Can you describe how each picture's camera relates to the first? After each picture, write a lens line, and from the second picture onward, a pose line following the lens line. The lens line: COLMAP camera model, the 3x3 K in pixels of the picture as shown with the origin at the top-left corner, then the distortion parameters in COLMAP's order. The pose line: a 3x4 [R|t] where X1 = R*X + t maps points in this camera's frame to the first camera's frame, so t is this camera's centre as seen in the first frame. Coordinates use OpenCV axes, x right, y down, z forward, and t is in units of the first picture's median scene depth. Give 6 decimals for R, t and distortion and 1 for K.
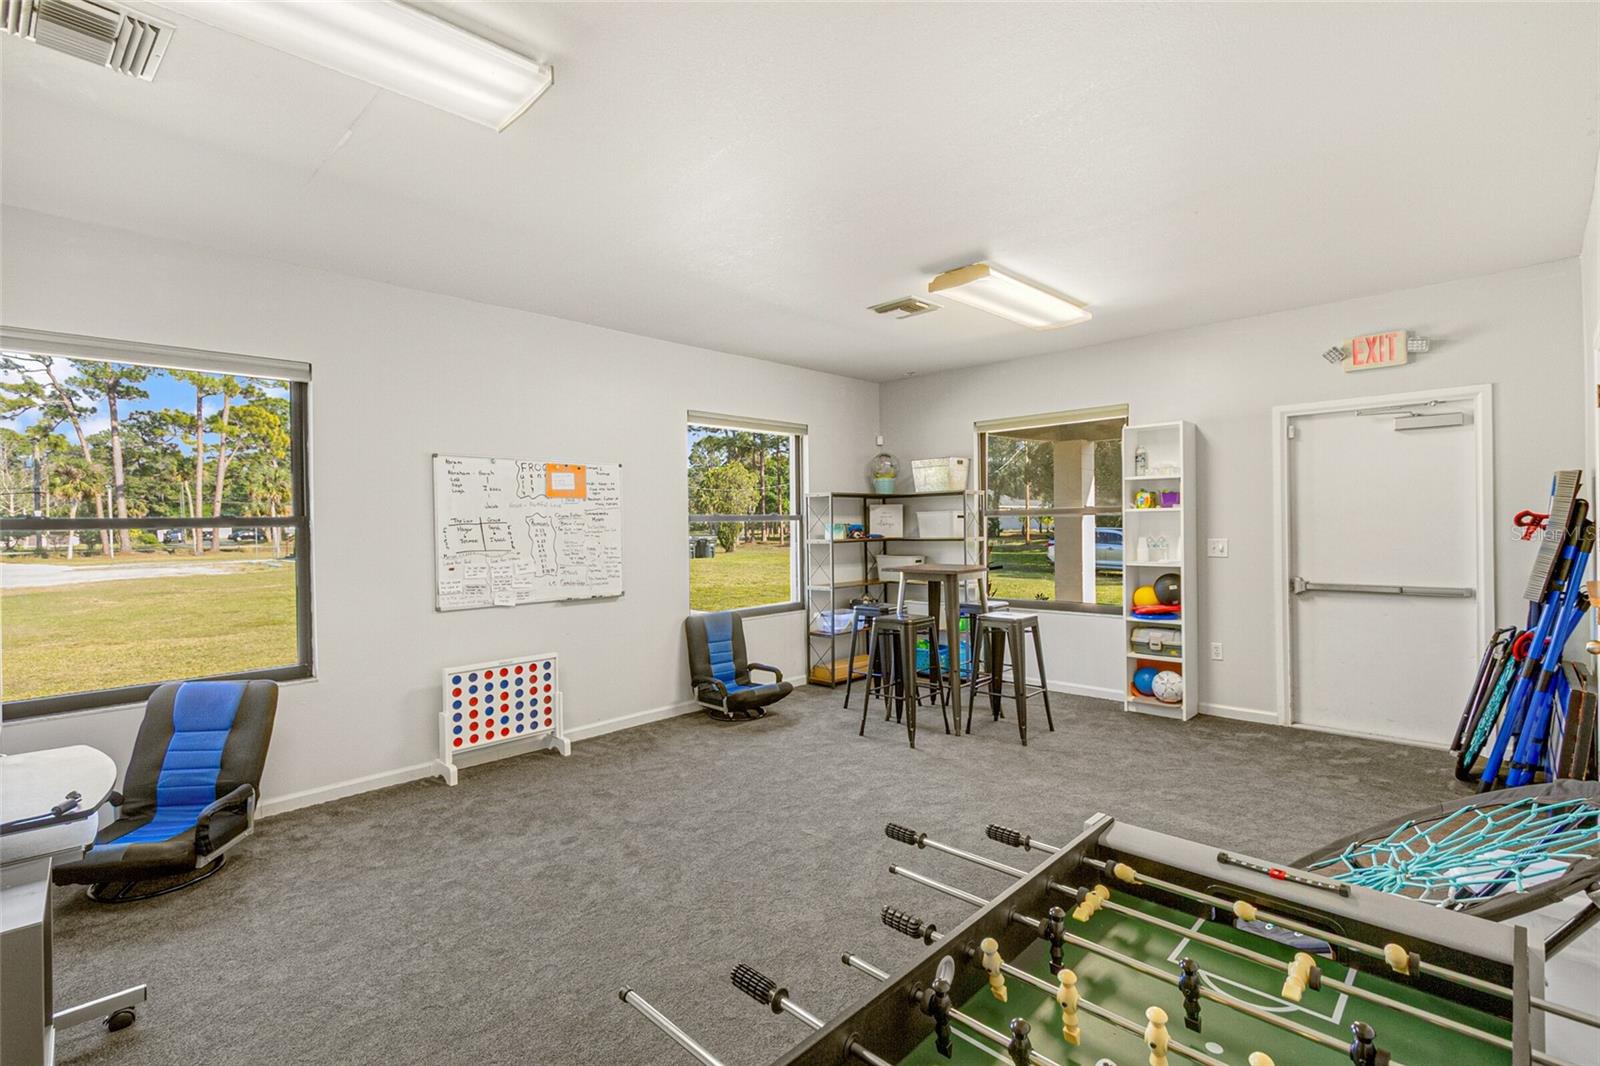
lens RADIAL K [[739.7, 0, 799.0], [0, 739.7, 528.8], [0, 0, 1]] dist [0.003444, 0.000796]
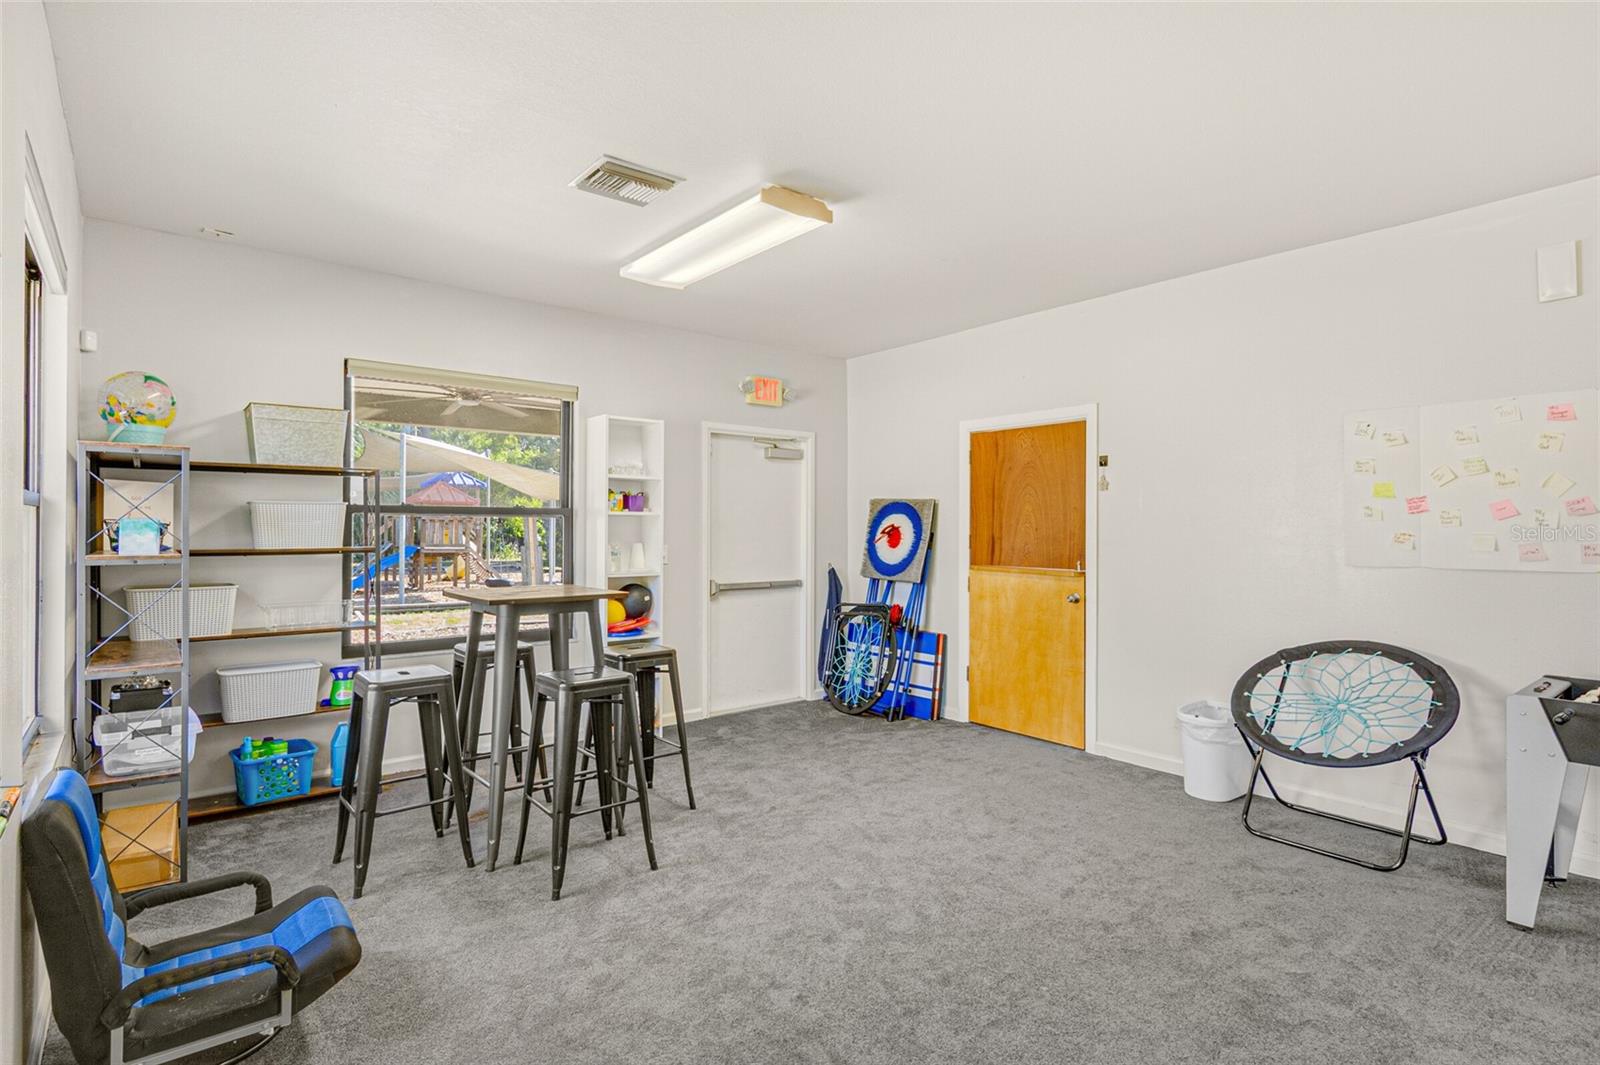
lens RADIAL K [[809.5, 0, 800.5], [0, 809.5, 534.6], [0, 0, 1]] dist [0.000315, 0.000427]
pose [[0.091476, 0.006196, 0.995788, -0.555531], [-0.008102, 0.999952, -0.005477, 0.005147], [-0.995774, -0.007567, 0.091522, 0.826535]]
